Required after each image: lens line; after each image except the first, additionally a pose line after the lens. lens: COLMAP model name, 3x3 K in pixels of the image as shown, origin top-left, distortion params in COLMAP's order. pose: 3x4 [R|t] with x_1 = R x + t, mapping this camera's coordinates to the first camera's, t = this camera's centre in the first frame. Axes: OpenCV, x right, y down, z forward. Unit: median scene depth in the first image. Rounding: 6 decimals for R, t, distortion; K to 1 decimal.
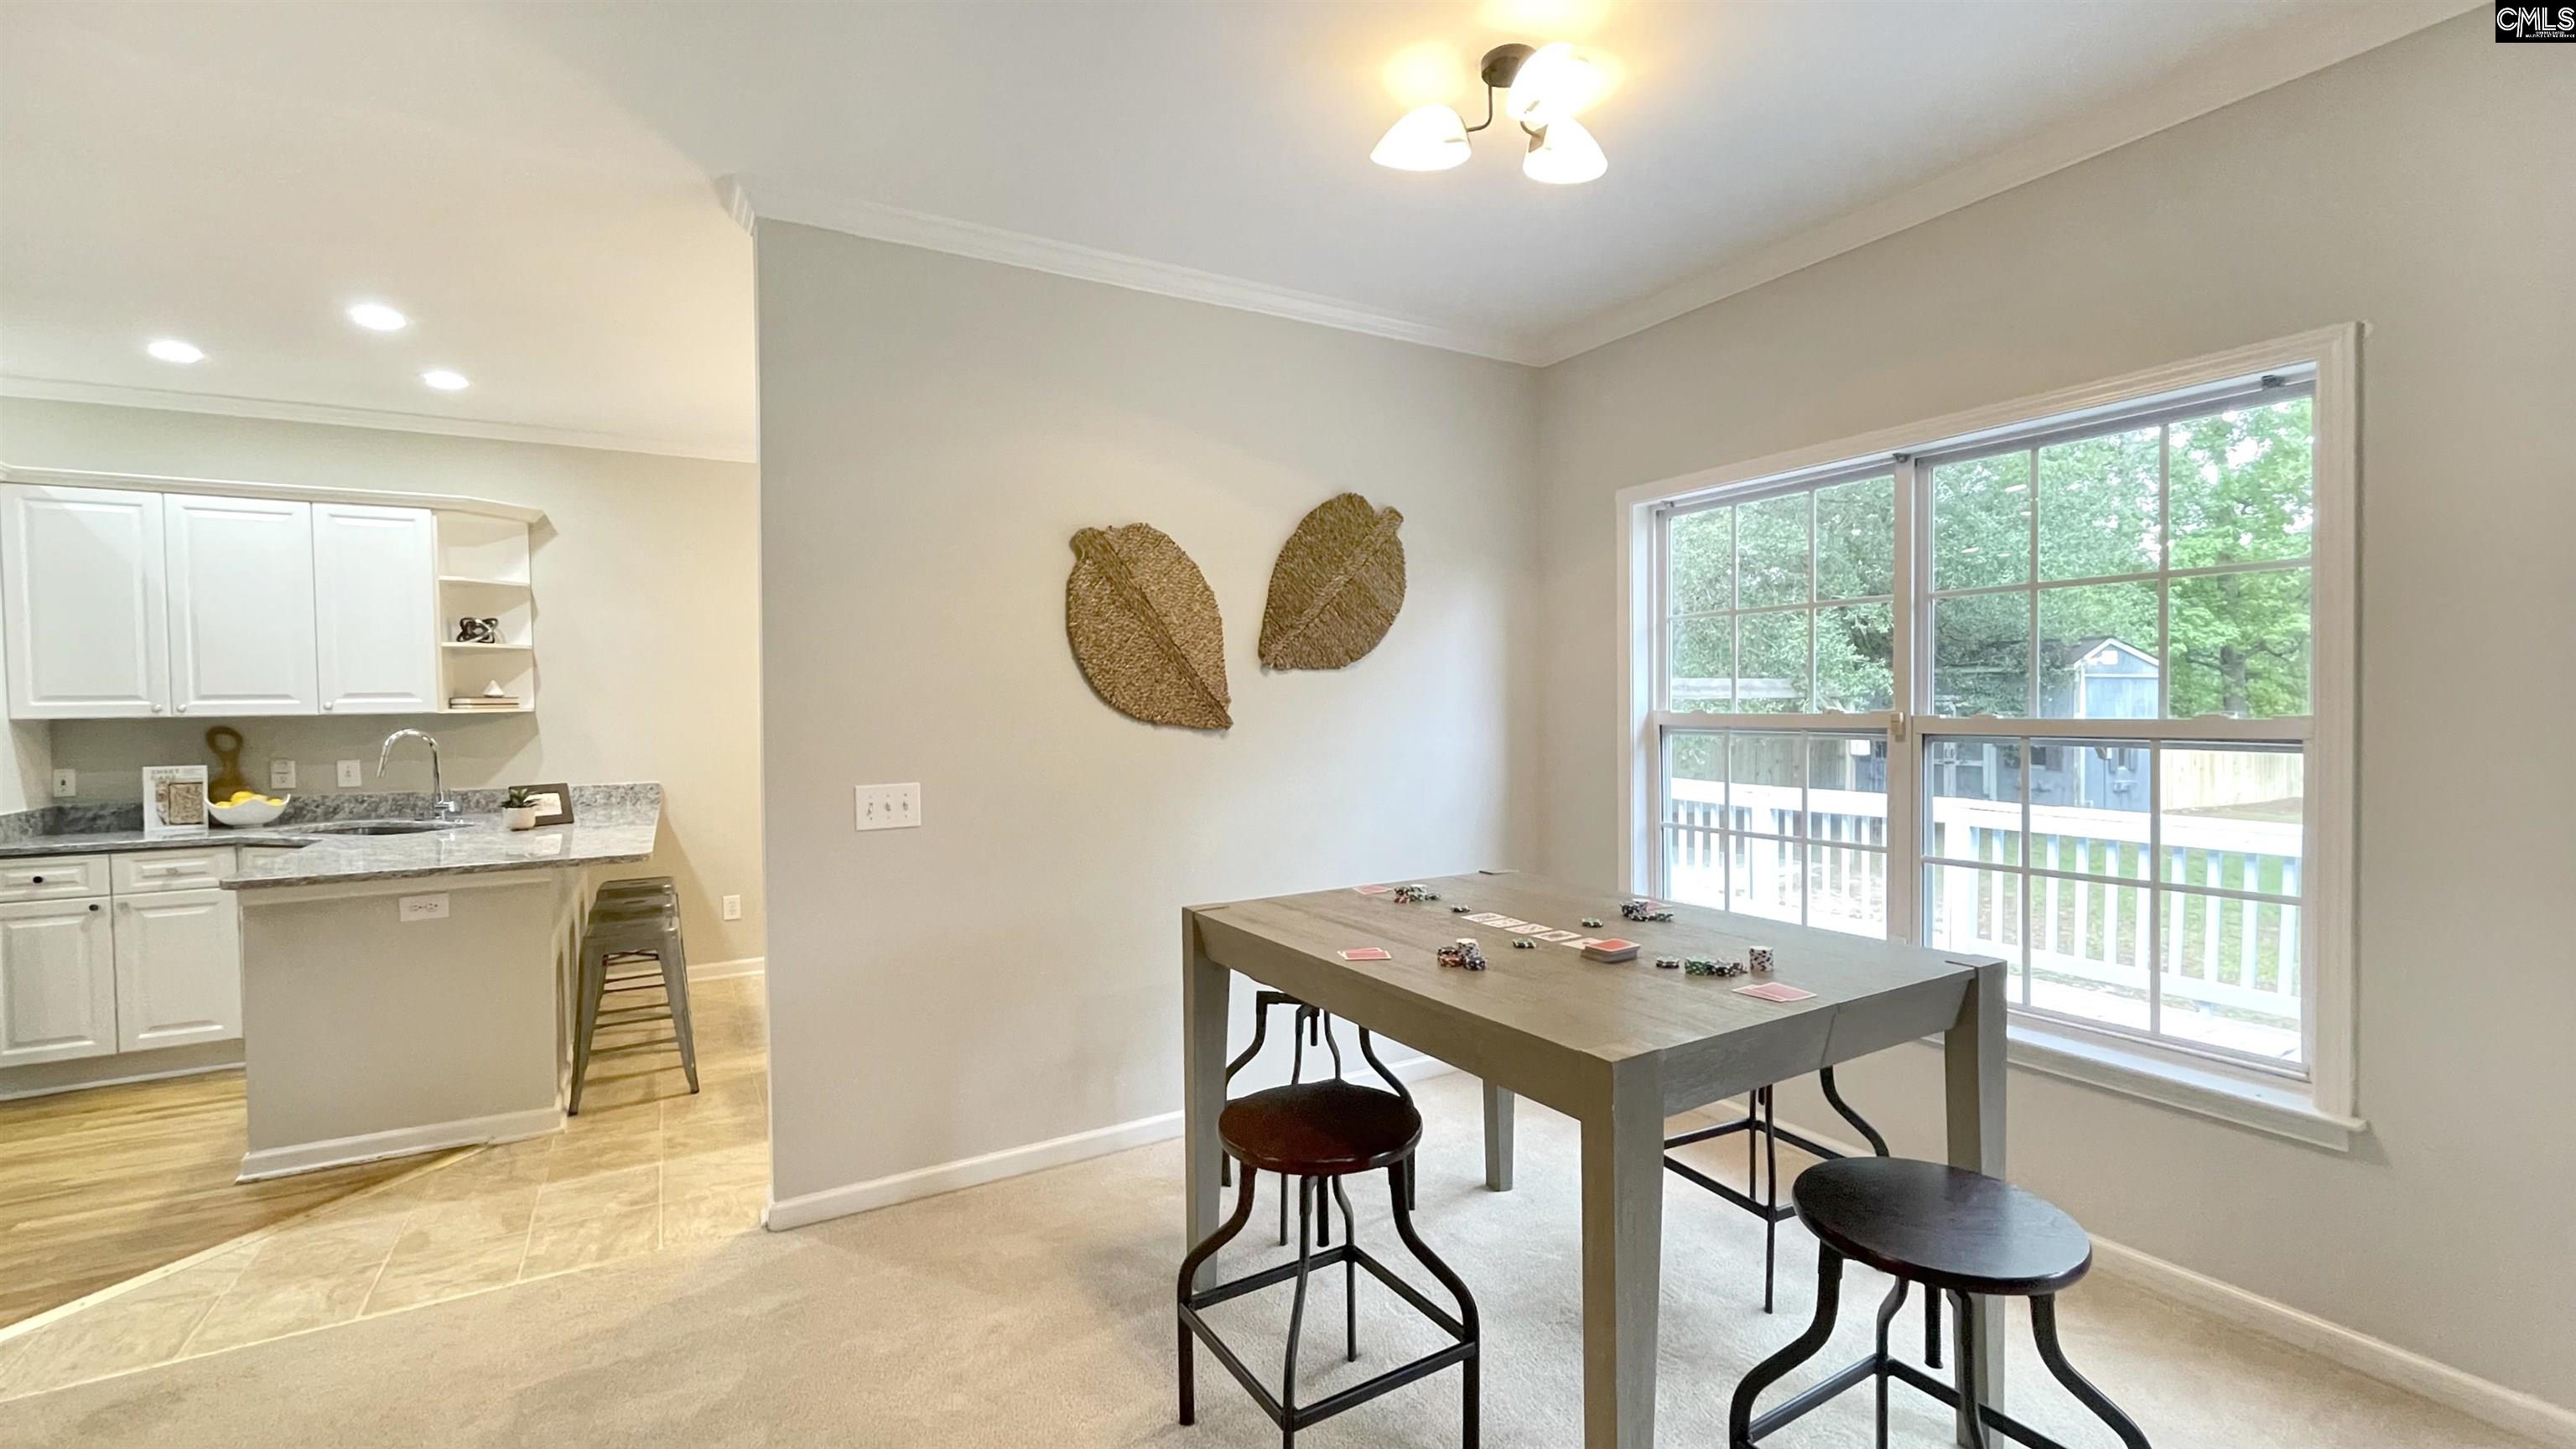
lens RADIAL K [[1082.2, 0, 1281.8], [0, 1082.2, 724.9], [0, 0, 1]] dist [0.007245, -0.002287]
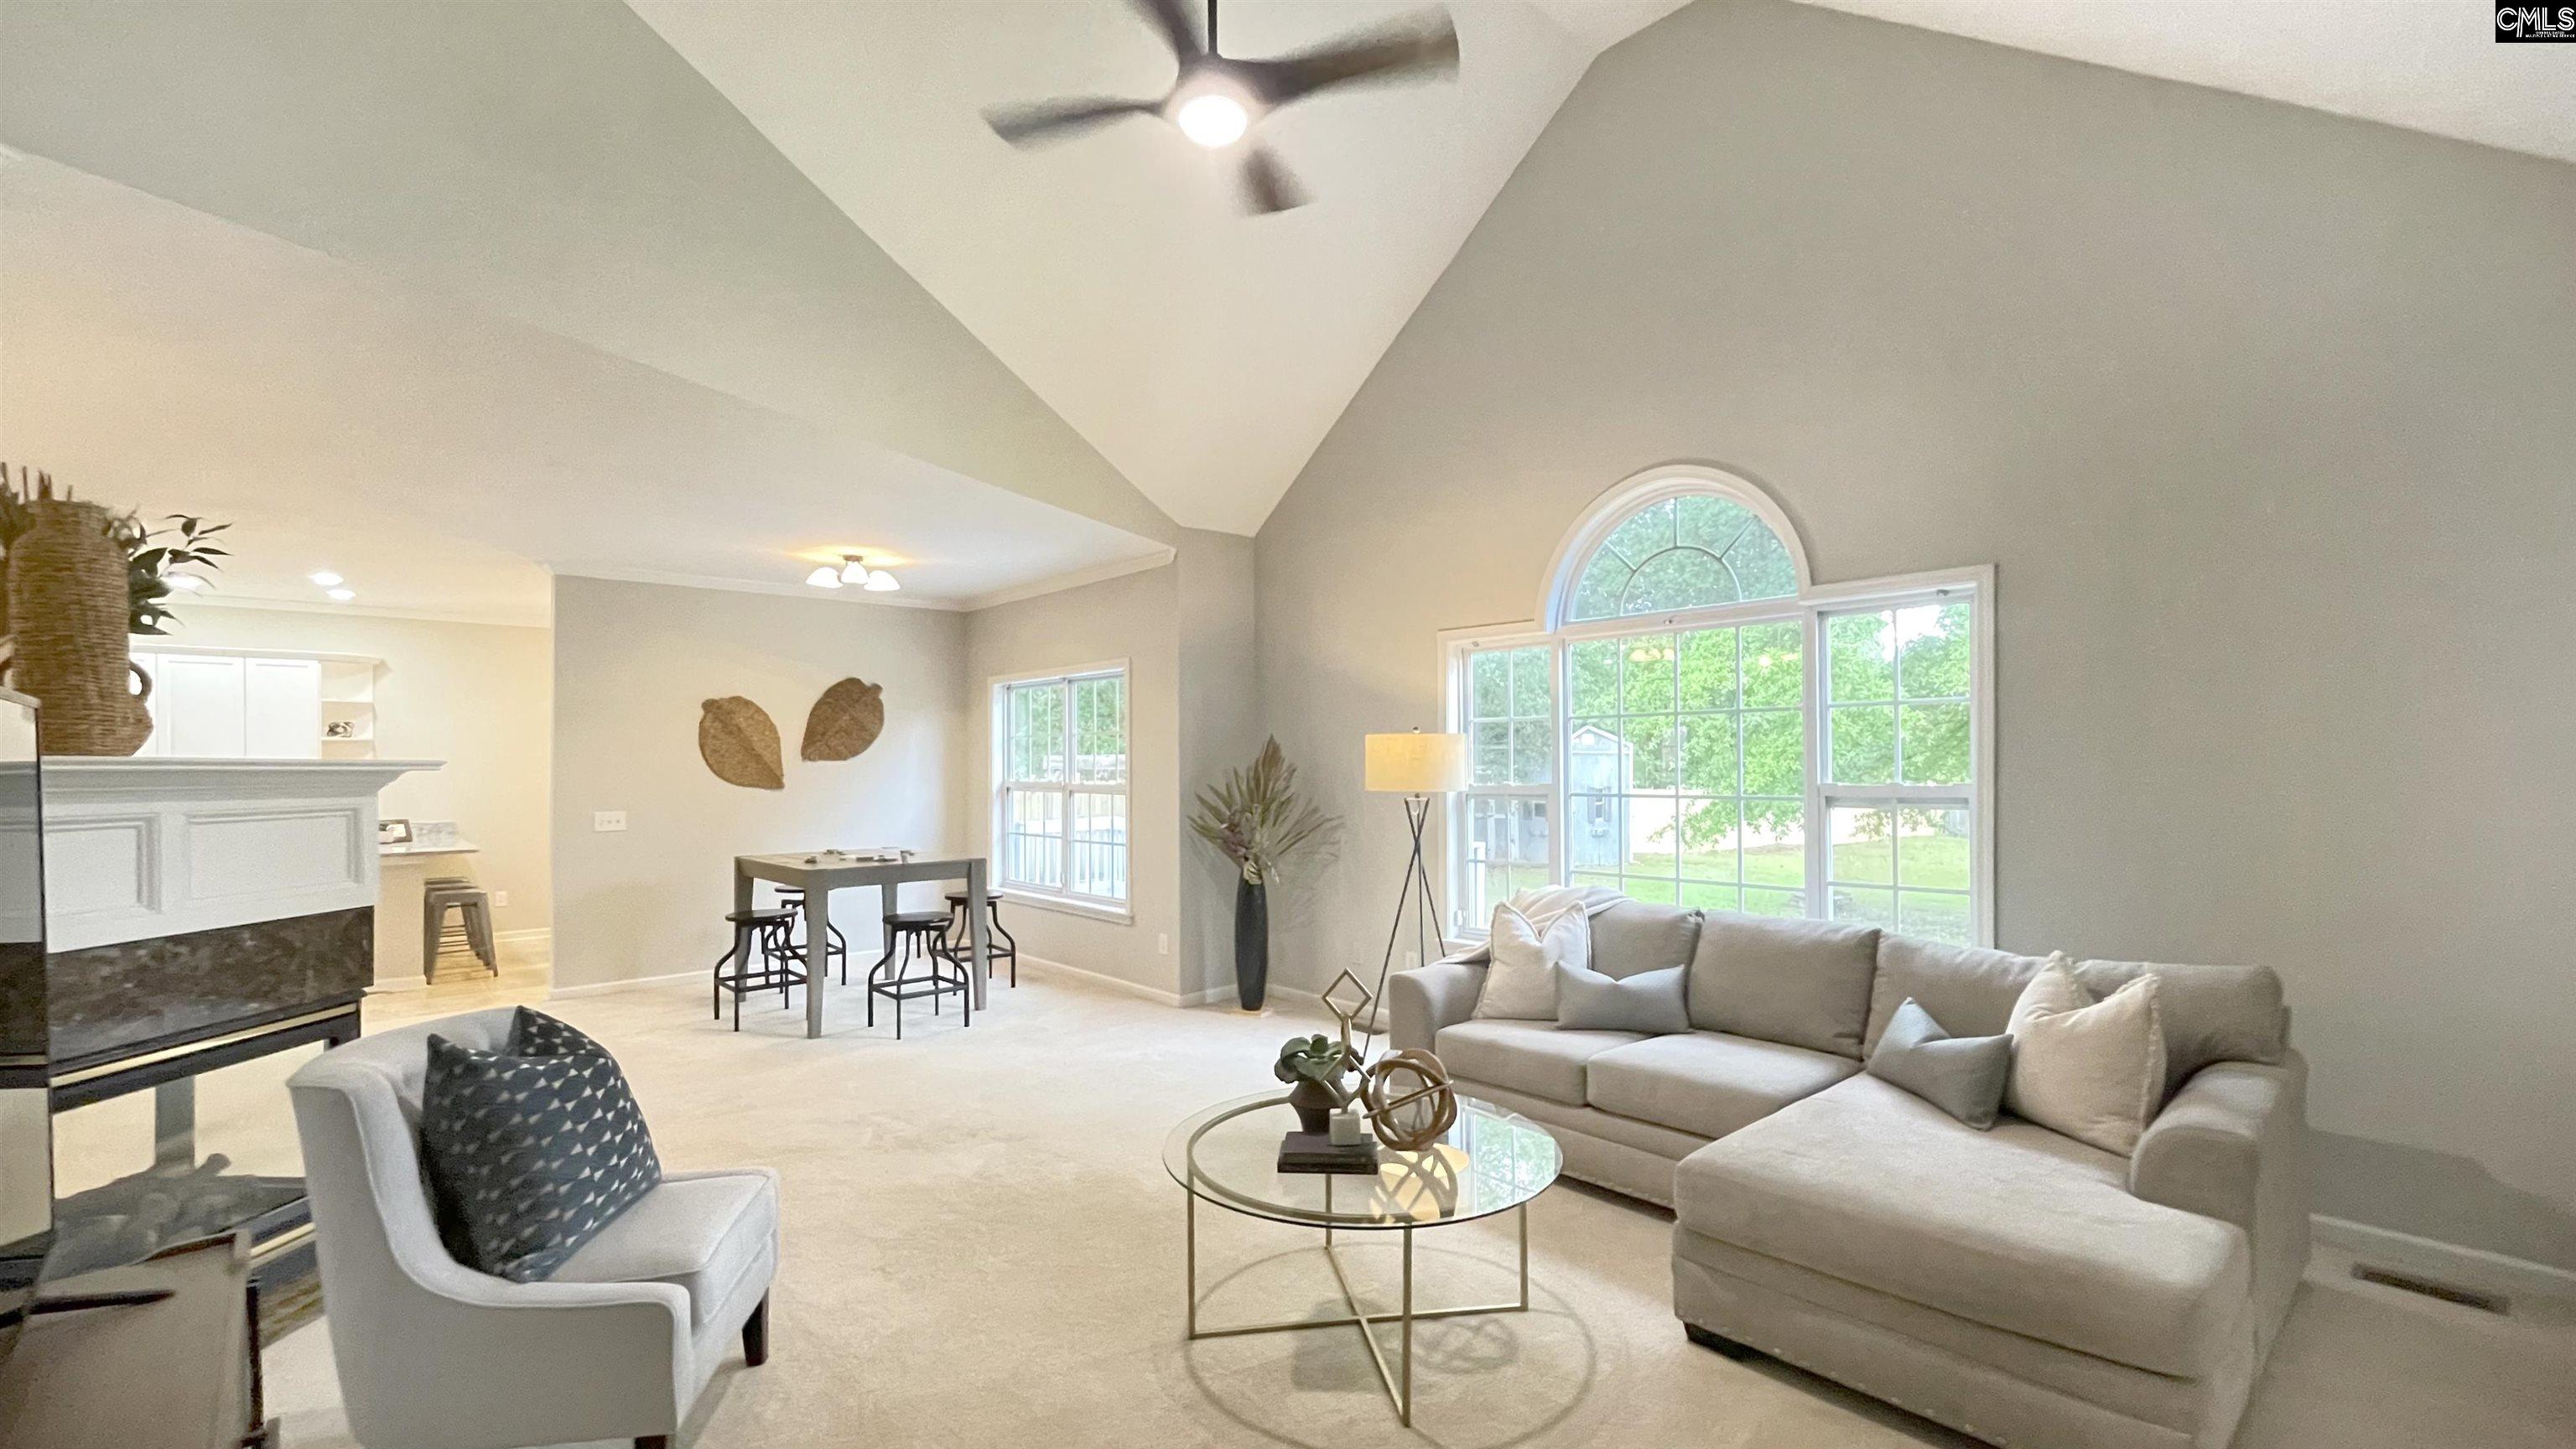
lens RADIAL K [[1082.2, 0, 1284.1], [0, 1082.2, 748.3], [0, 0, 1]] dist [0.007245, -0.002287]
pose [[0.978536, 0.007841, 0.205927, 0.446807], [-0.000263, 0.999323, -0.036801, 0.003791], [-0.206076, 0.035957, 0.977875, -1.234760]]
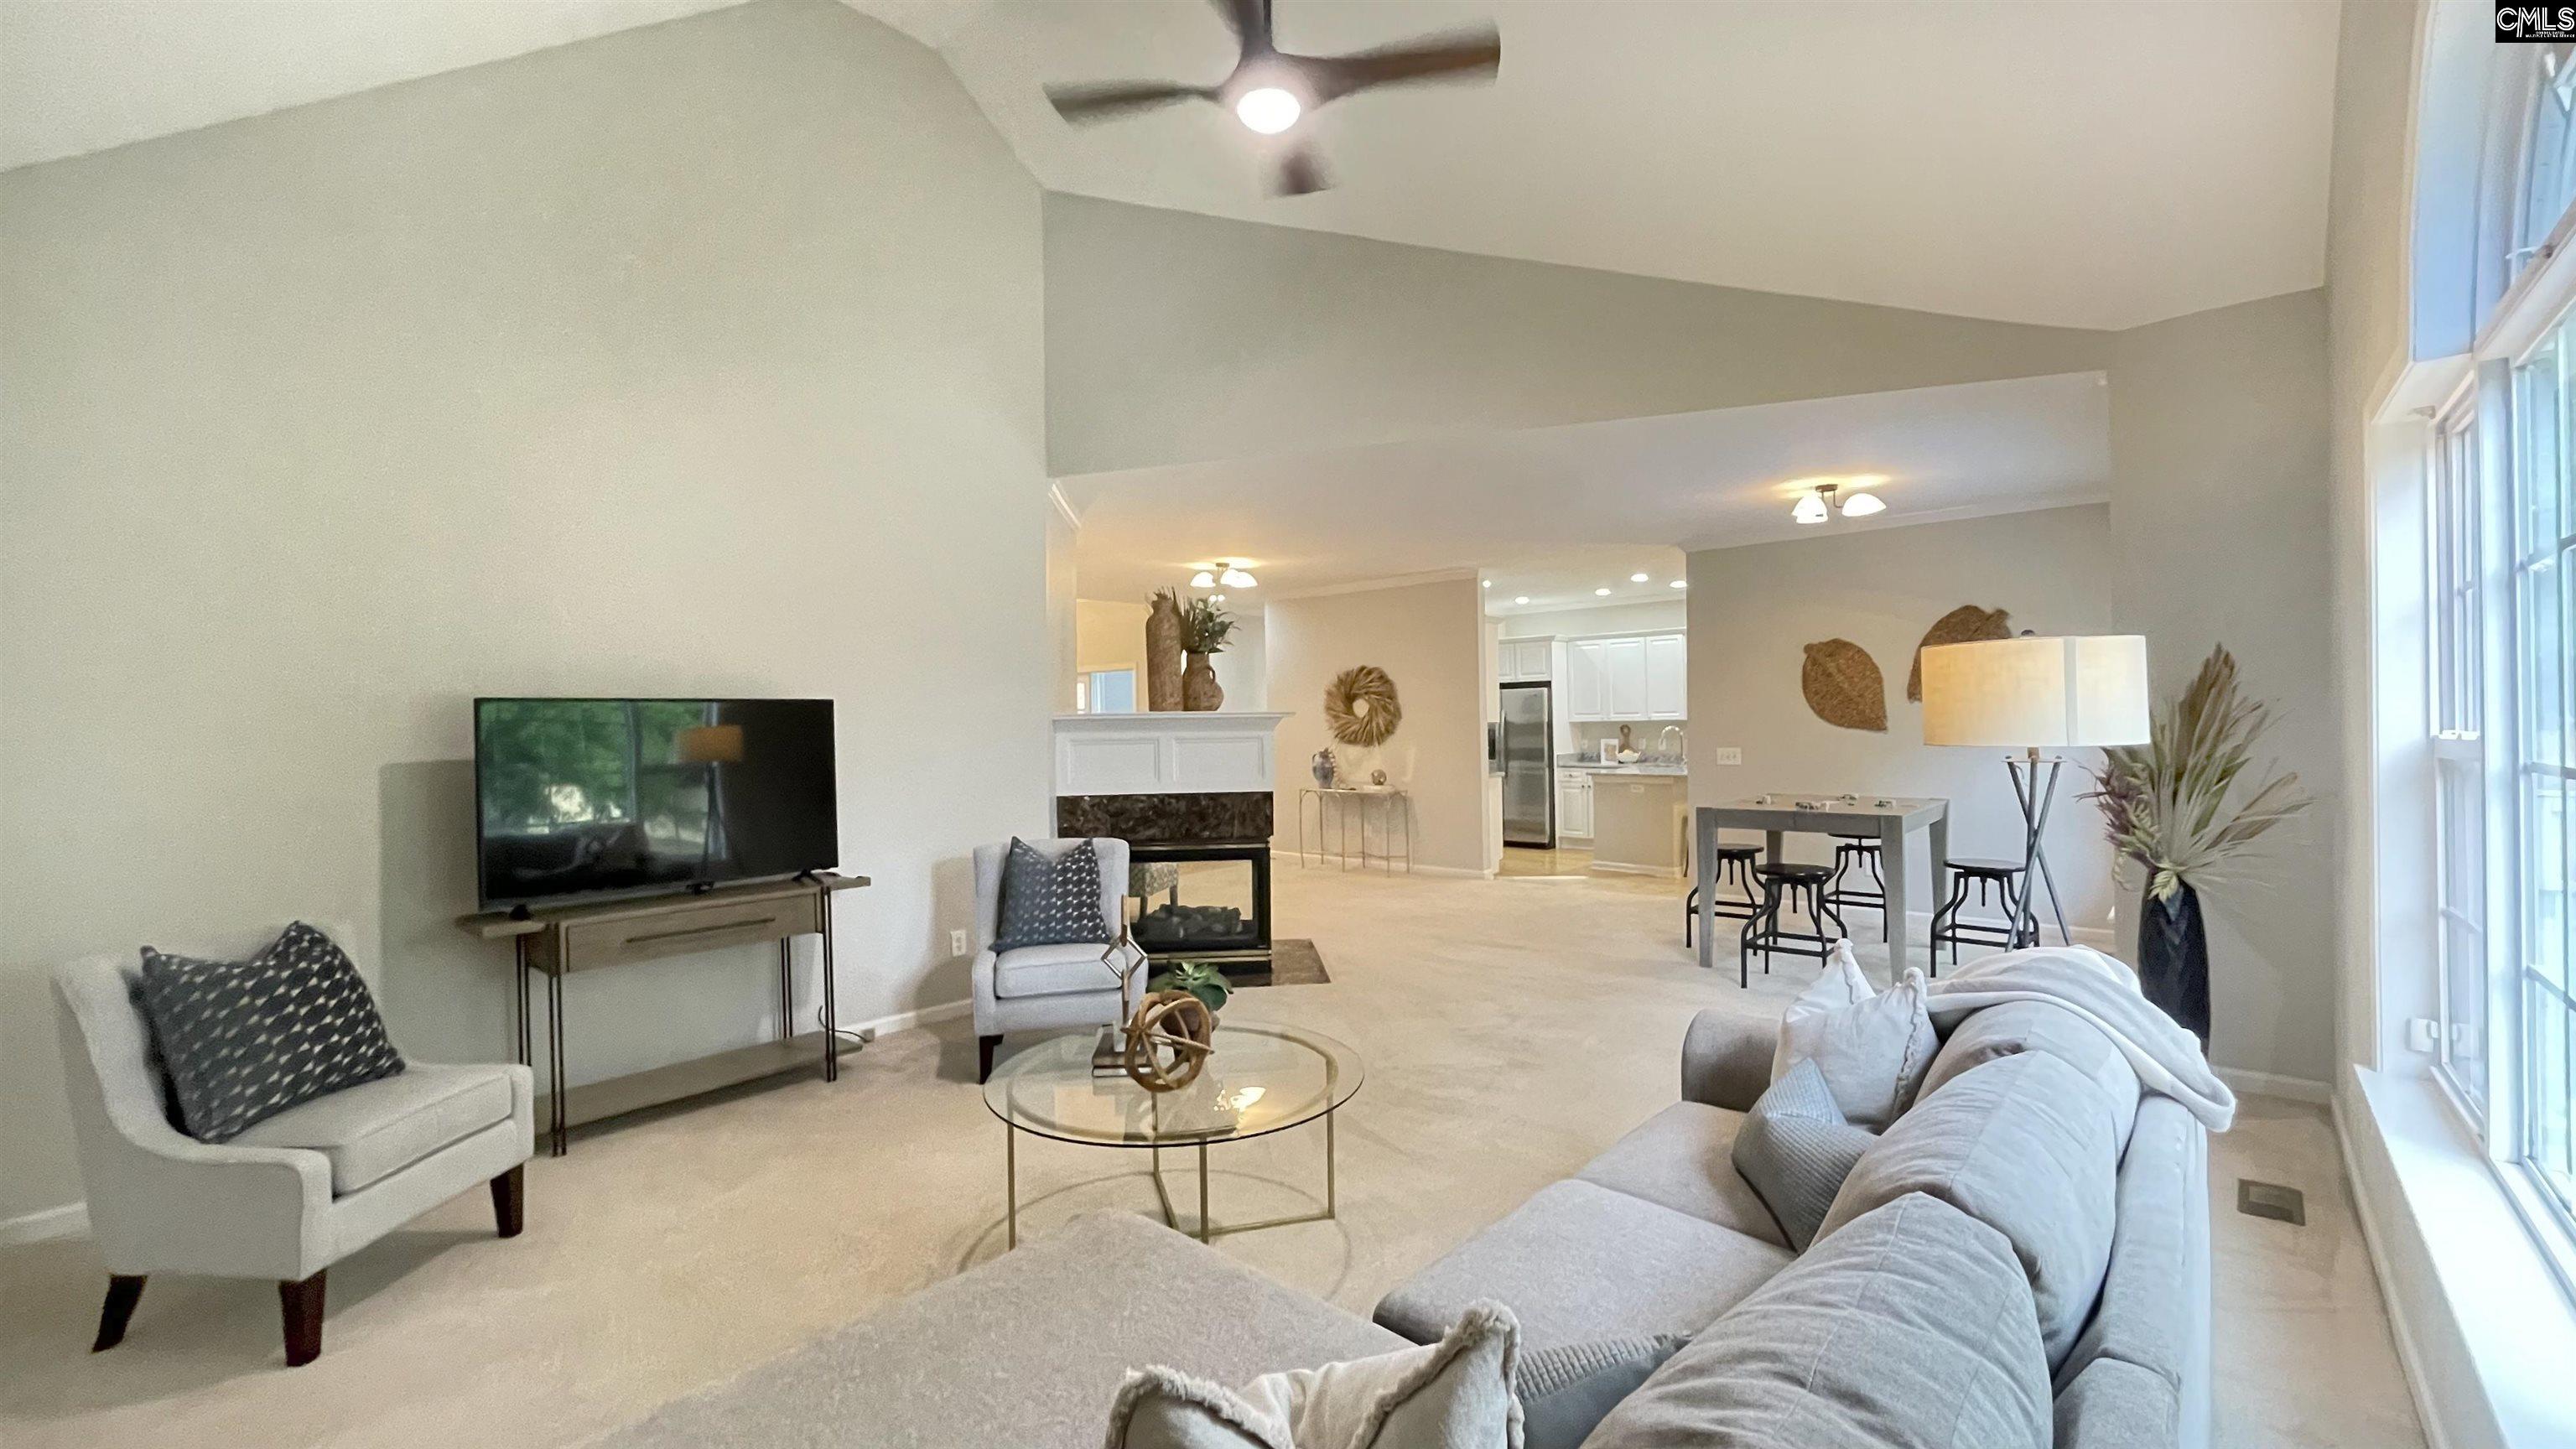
lens RADIAL K [[1082.2, 0, 1280.4], [0, 1082.2, 723.3], [0, 0, 1]] dist [0.007245, -0.002287]
pose [[0.318925, 0.006979, -0.947754, 1.432276], [-0.007374, 0.999961, 0.004882, -0.009658], [0.947751, 0.005432, 0.318964, -0.715213]]
